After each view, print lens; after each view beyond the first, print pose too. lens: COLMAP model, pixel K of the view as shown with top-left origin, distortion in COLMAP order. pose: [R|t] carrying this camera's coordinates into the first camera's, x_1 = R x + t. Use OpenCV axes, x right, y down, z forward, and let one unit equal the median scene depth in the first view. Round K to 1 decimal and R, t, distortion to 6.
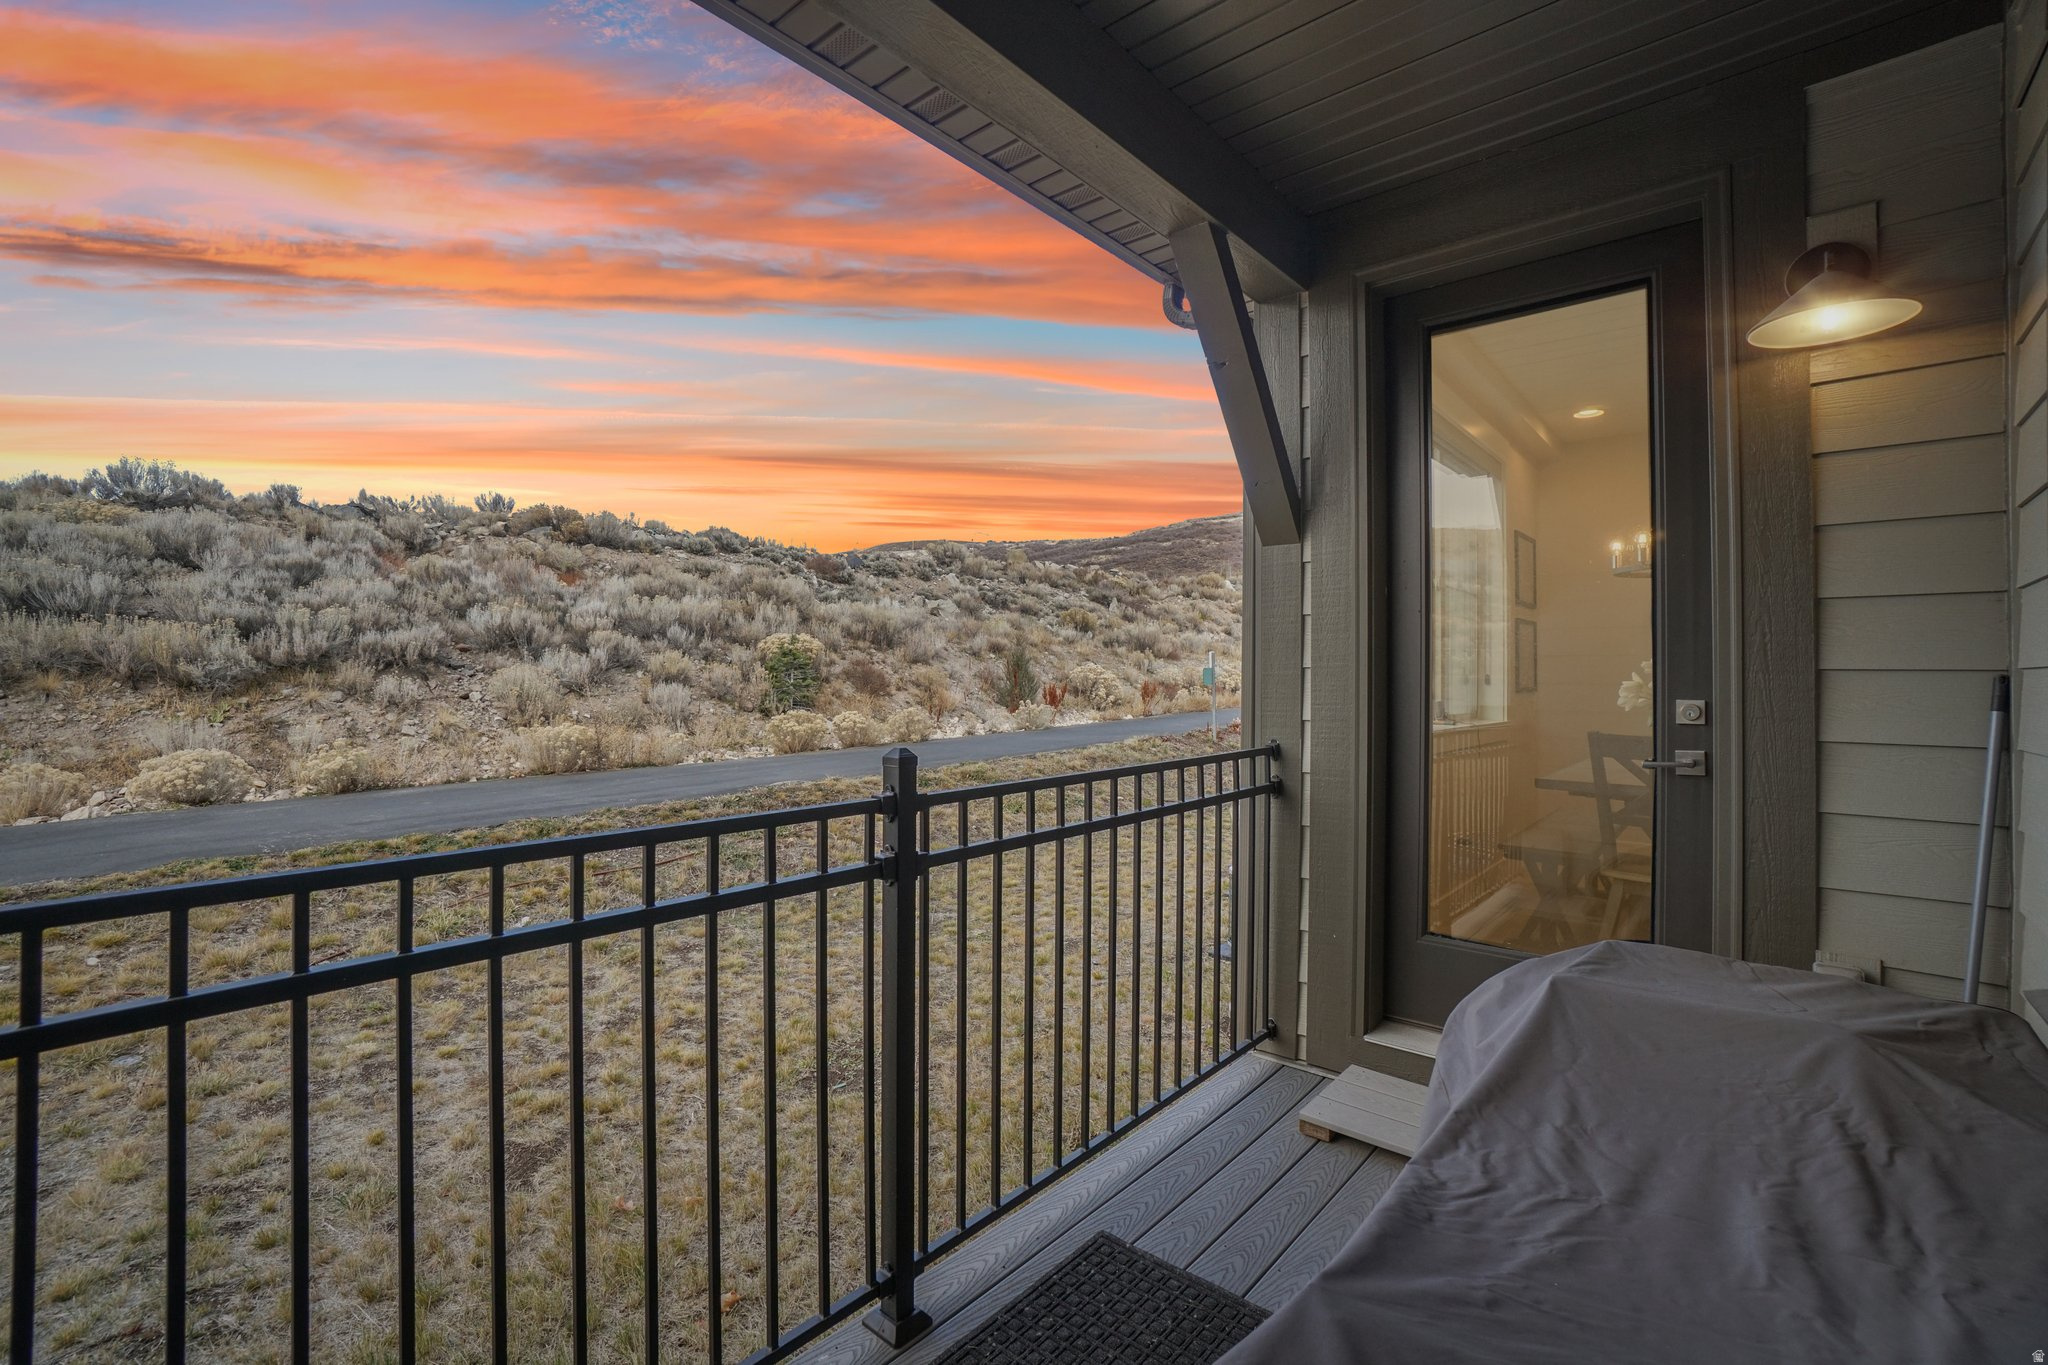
lens RADIAL K [[905.9, 0, 1004.1], [0, 905.9, 669.4], [0, 0, 1]] dist [-0.062999, 0.023620]
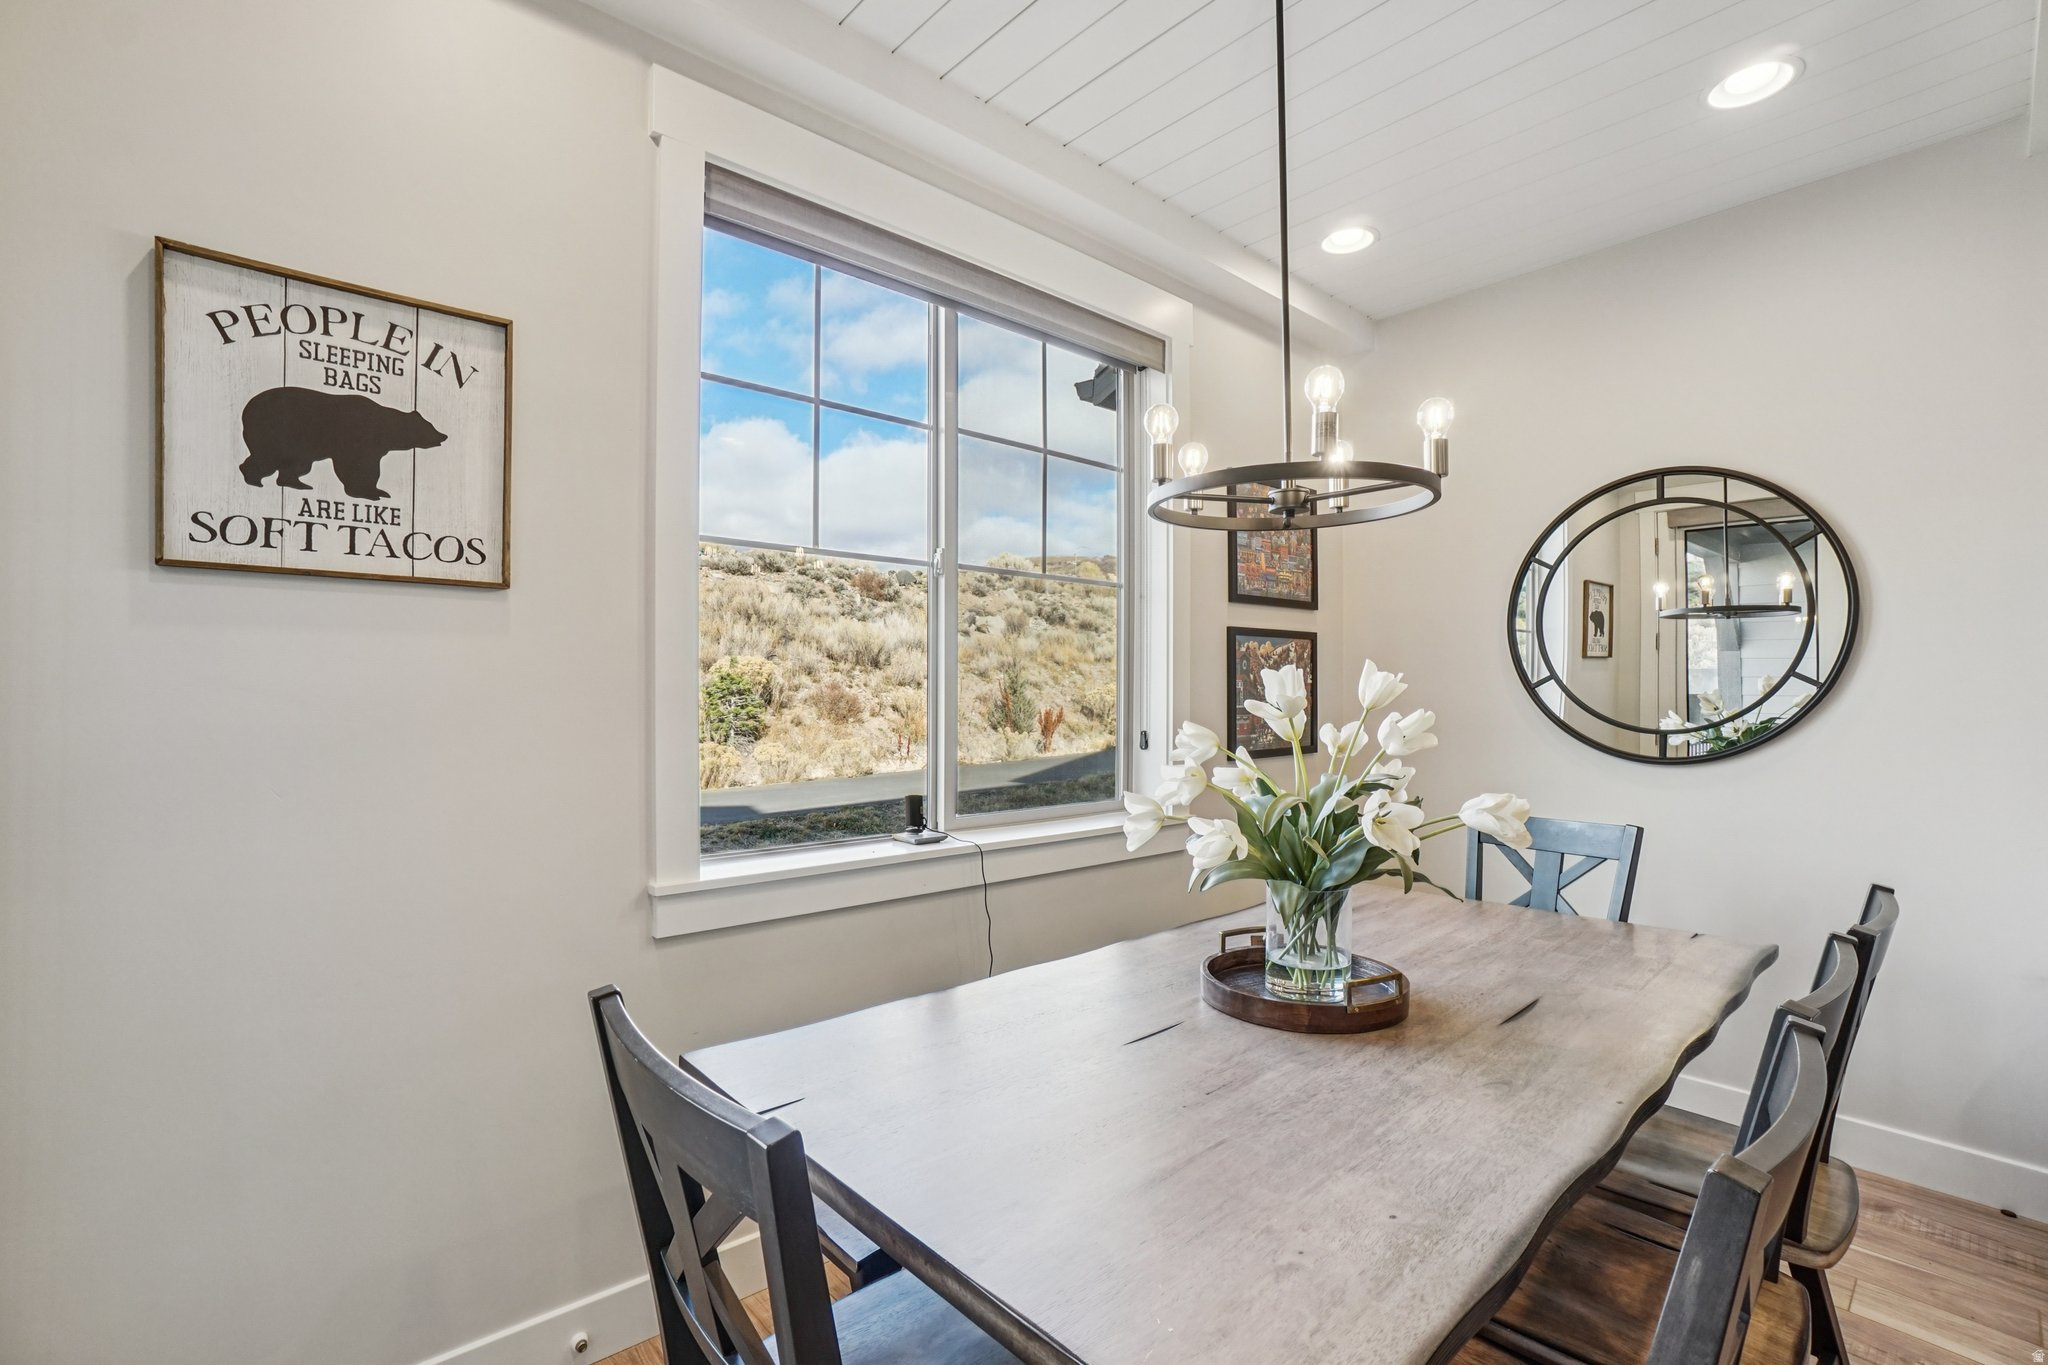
lens RADIAL K [[914.2, 0, 1015.7], [0, 914.2, 694.7], [0, 0, 1]] dist [-0.064711, 0.020932]
pose [[0.993414, -0.007658, -0.114328, 0.167634], [0.008702, 0.999925, 0.008631, -0.006629], [0.114254, -0.009569, 0.993406, 0.128588]]
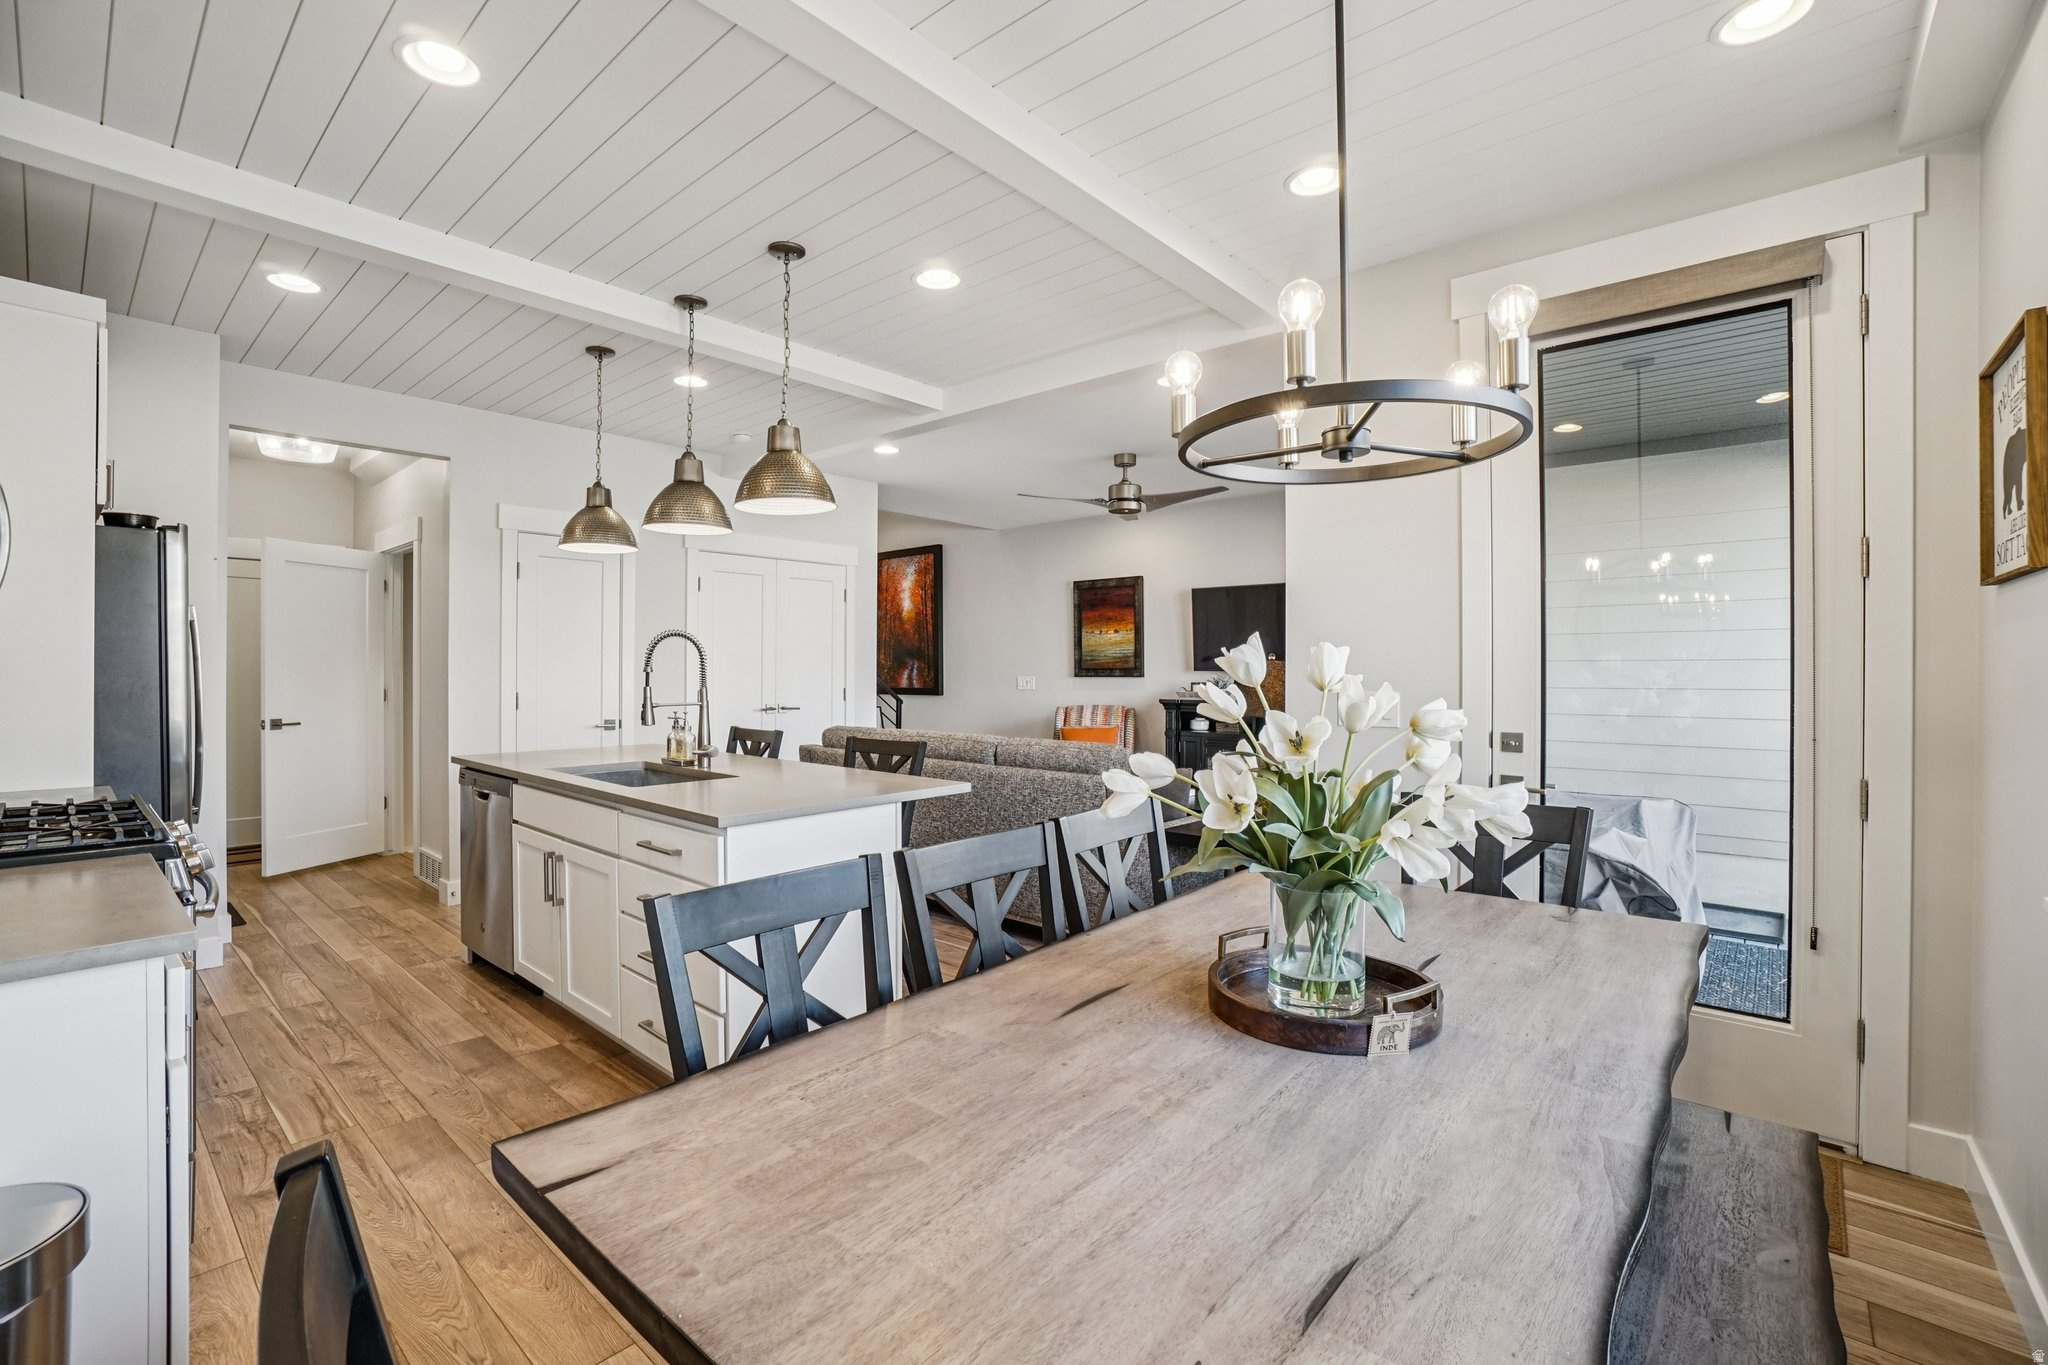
lens RADIAL K [[906.4, 0, 1002.9], [0, 906.4, 683.4], [0, 0, 1]] dist [-0.060949, 0.023102]
pose [[-0.999980, -0.006247, 0.001046, 0.217752], [-0.006239, 0.999947, 0.008245, -0.005022], [-0.001097, 0.008238, -0.999965, 0.314467]]
